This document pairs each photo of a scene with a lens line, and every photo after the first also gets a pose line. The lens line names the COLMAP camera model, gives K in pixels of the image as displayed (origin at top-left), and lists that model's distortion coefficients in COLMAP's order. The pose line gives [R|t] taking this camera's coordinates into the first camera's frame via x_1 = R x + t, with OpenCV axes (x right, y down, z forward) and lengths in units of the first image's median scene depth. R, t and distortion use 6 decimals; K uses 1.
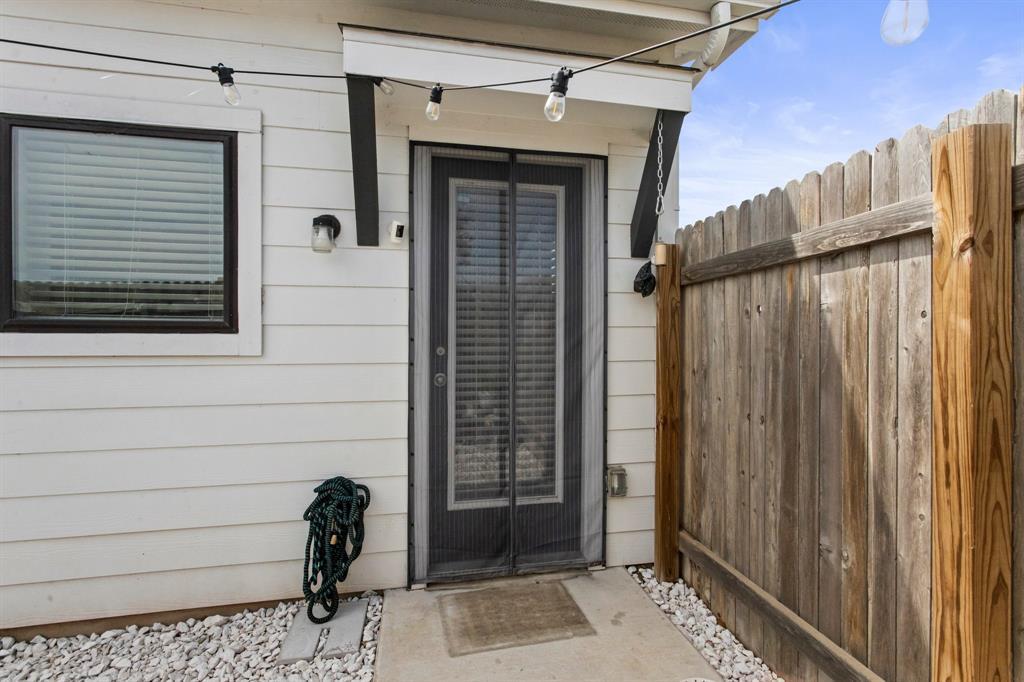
lens RADIAL K [[487.7, 0, 510.5], [0, 487.7, 333.9], [0, 0, 1]] dist [0.002937, 0.001275]
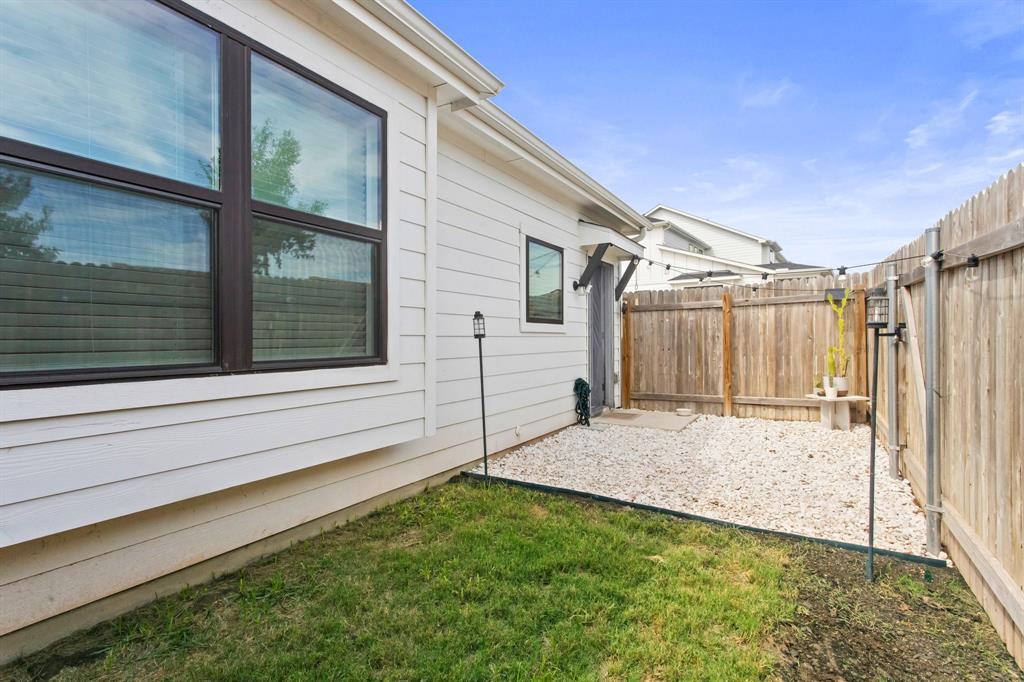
lens RADIAL K [[487.7, 0, 510.5], [0, 487.7, 333.9], [0, 0, 1]] dist [0.002937, 0.001275]
pose [[0.678894, 0.008026, 0.734192, -2.710300], [0.000911, 0.999930, -0.011774, 0.084808], [-0.734236, 0.008662, 0.678839, -0.588210]]
